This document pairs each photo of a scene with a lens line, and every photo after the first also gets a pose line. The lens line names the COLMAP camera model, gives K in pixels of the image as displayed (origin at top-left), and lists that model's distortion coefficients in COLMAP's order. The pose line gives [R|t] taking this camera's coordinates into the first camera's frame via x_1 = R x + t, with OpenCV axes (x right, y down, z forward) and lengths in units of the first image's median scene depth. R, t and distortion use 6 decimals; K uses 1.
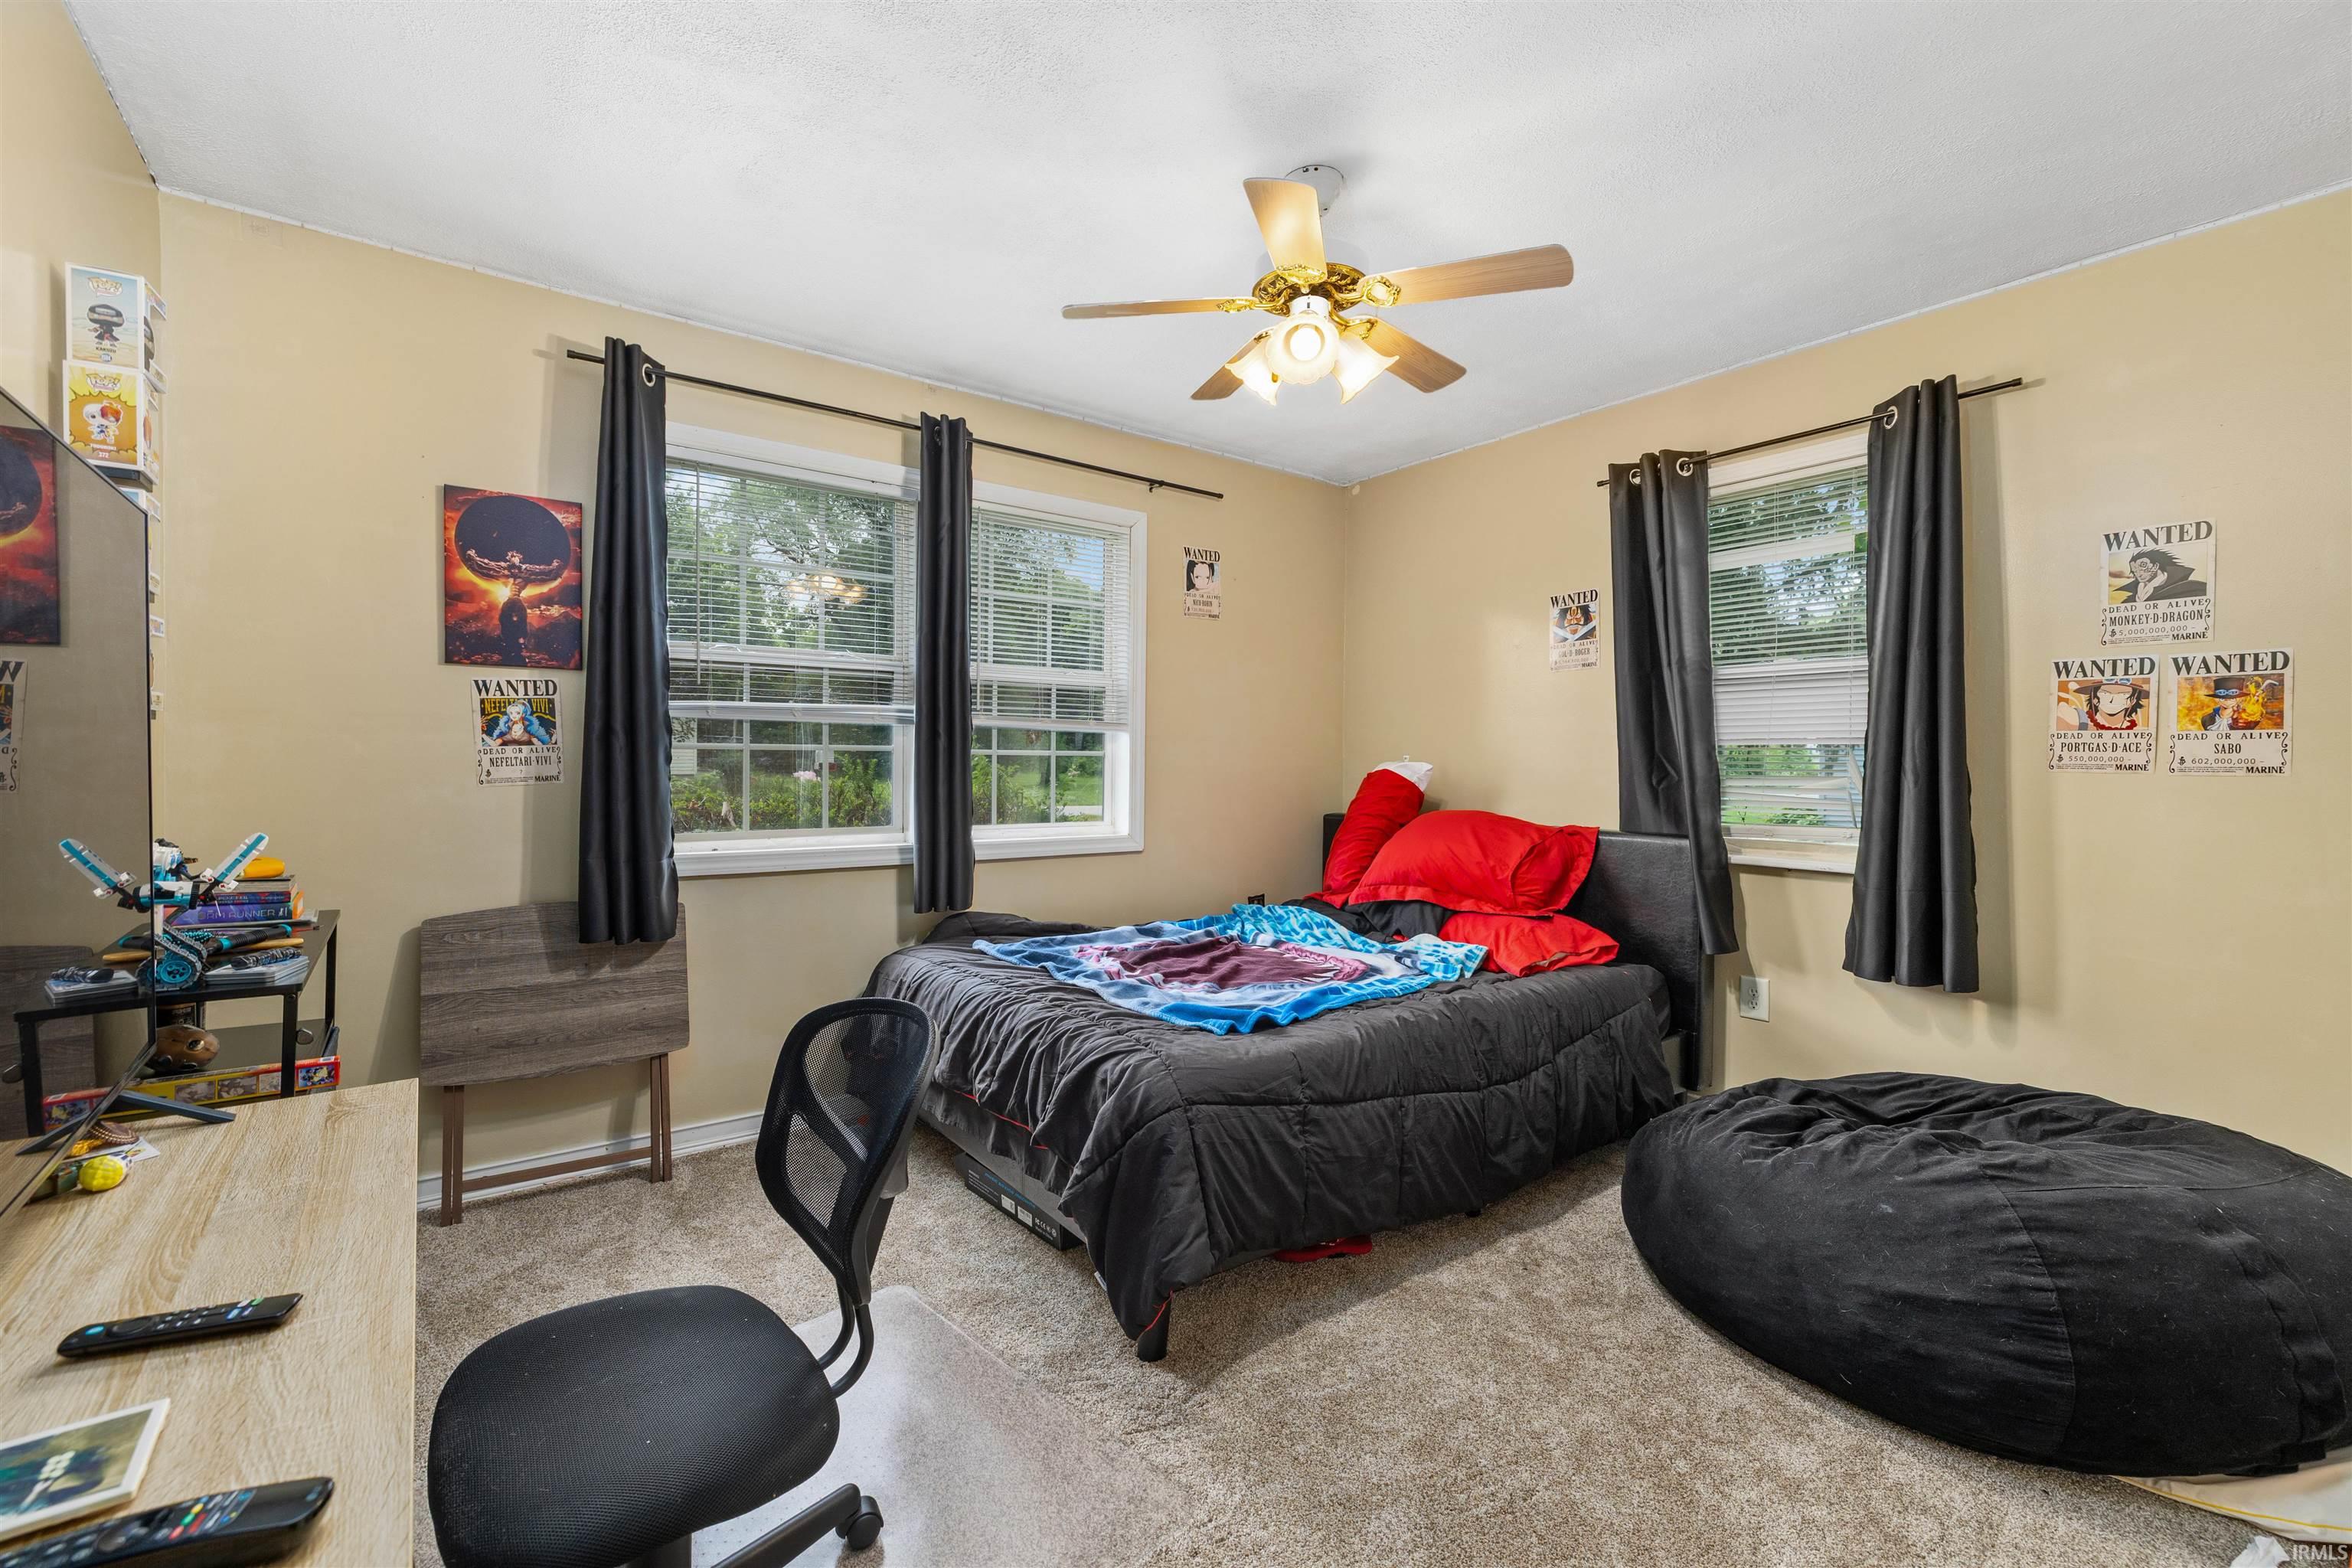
lens RADIAL K [[993.3, 0, 1170.8], [0, 993.3, 742.7], [0, 0, 1]] dist [-0.000444, -0.000453]
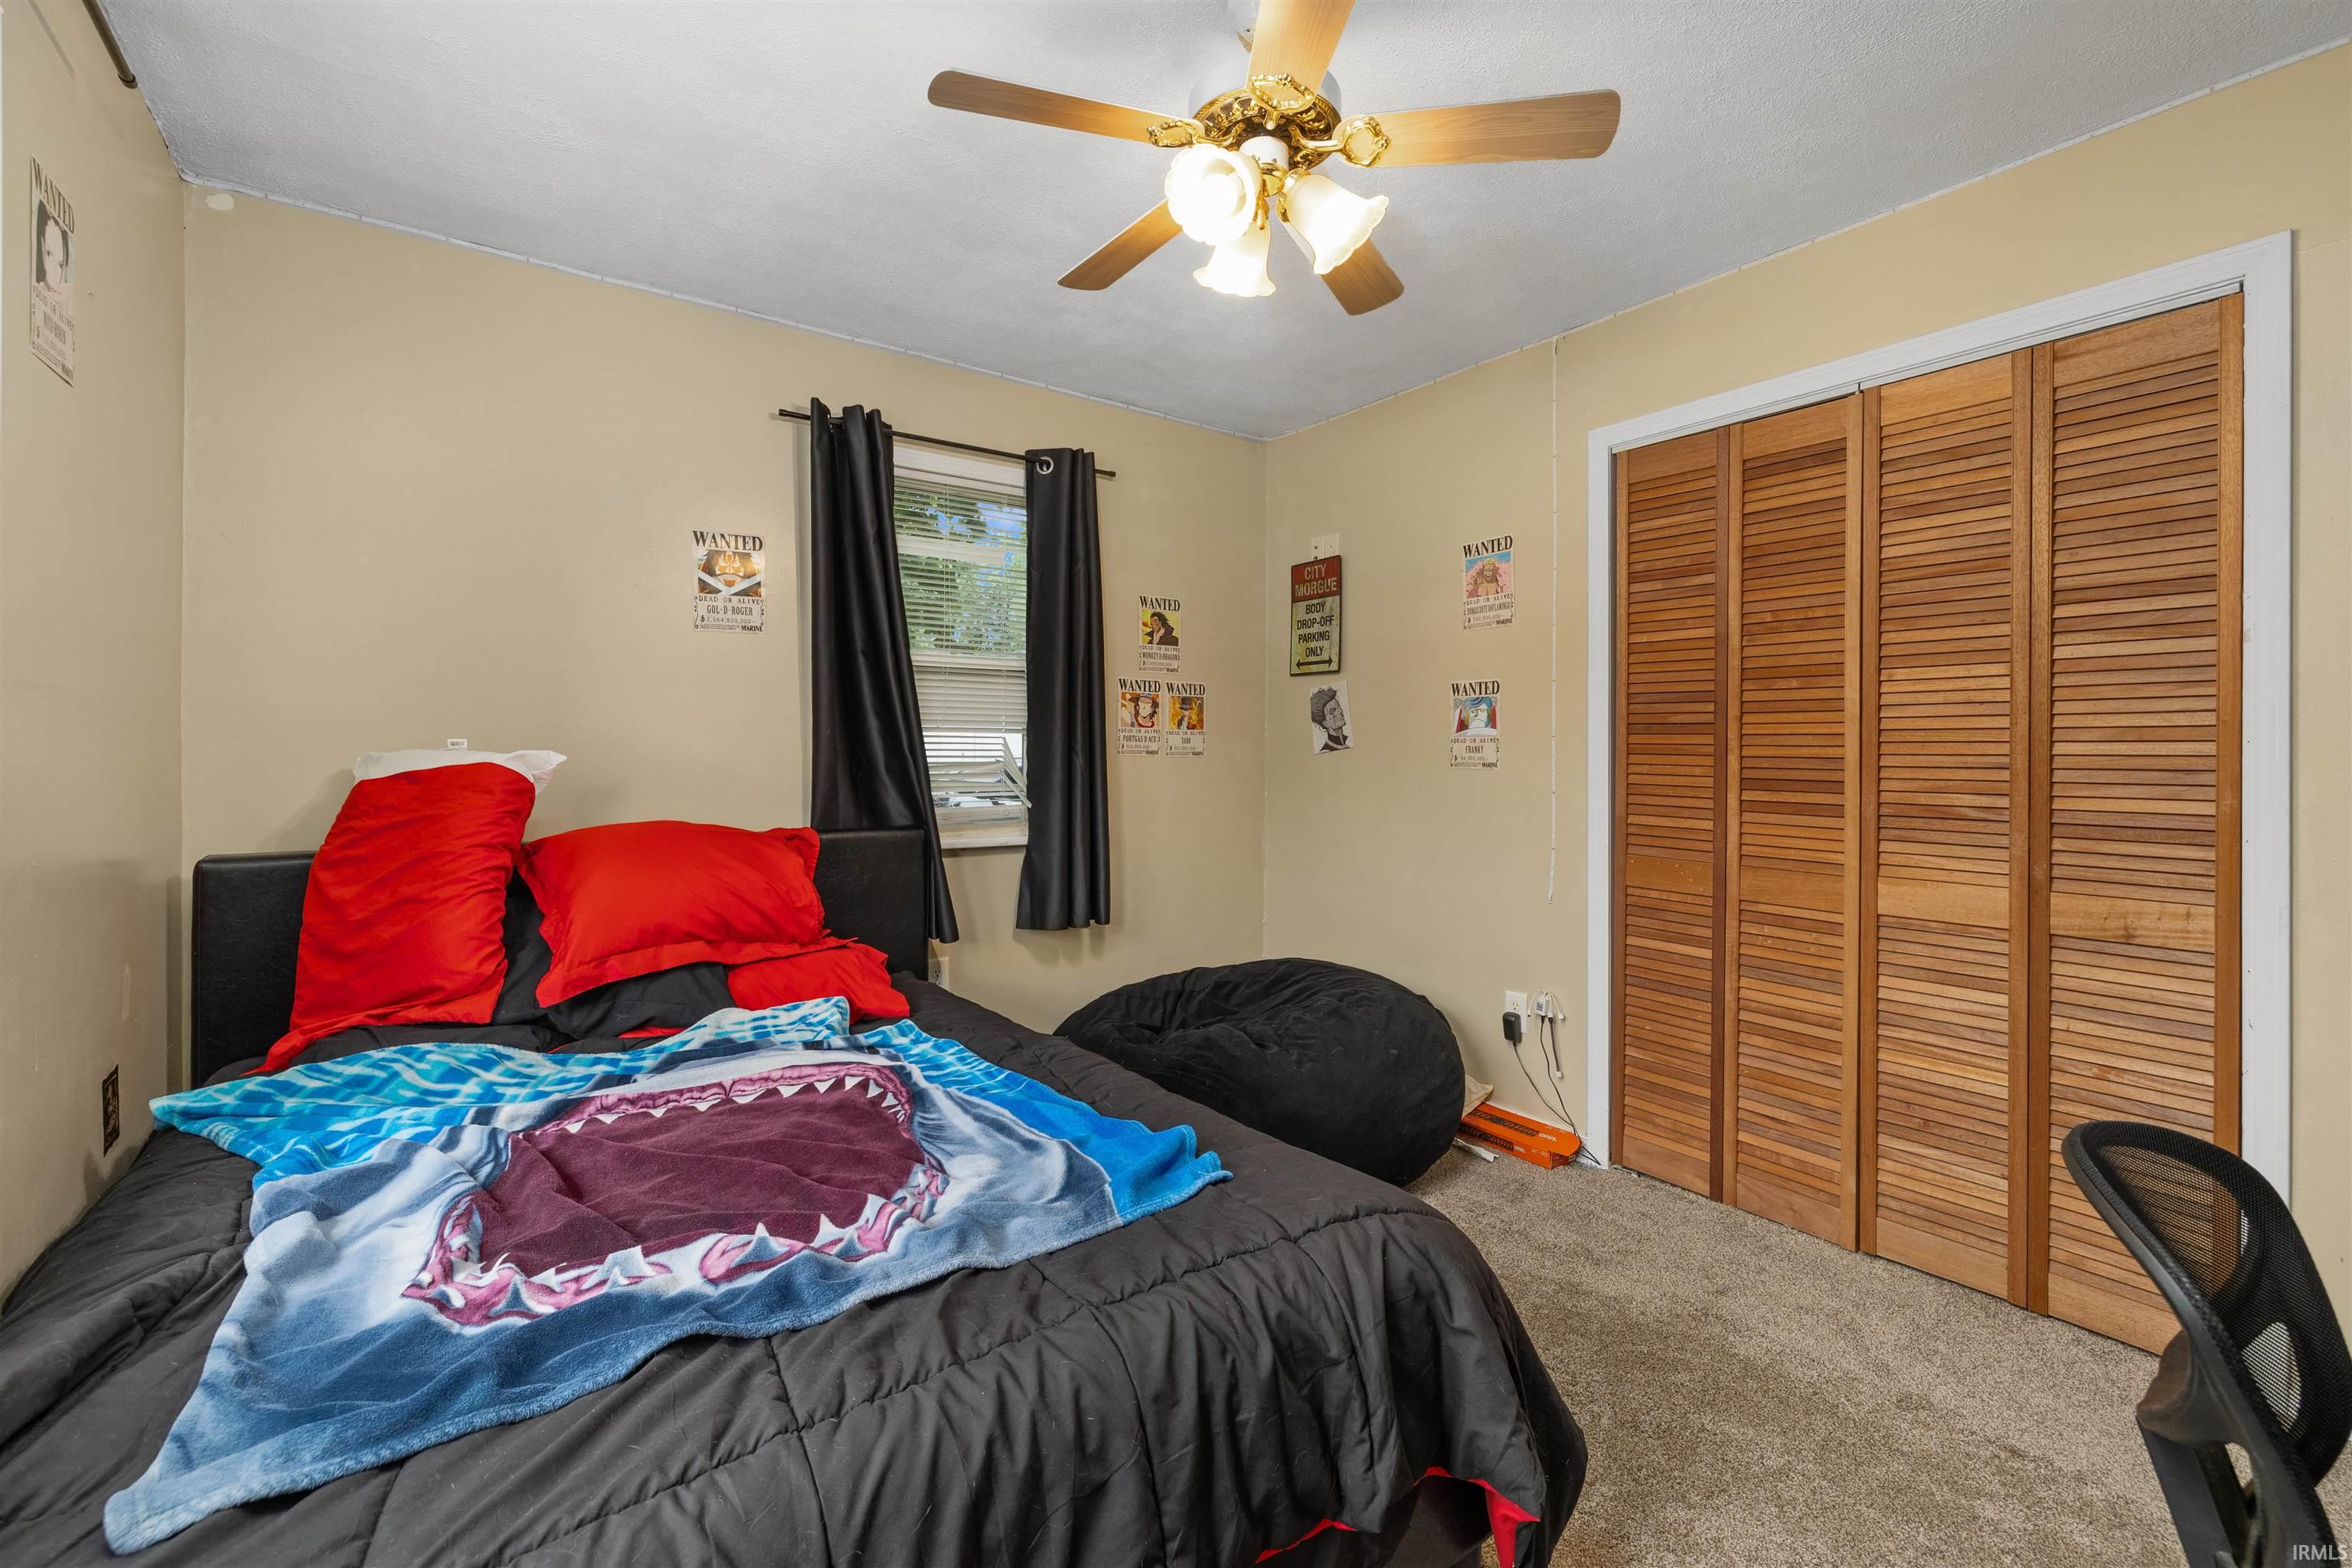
lens RADIAL K [[993.3, 0, 1170.8], [0, 993.3, 742.7], [0, 0, 1]] dist [-0.000444, -0.000453]
pose [[0.013053, -0.003424, 0.999909, -0.549426], [-0.024225, 0.999700, 0.003740, 0.003813], [-0.999621, -0.024272, 0.012966, 0.926411]]
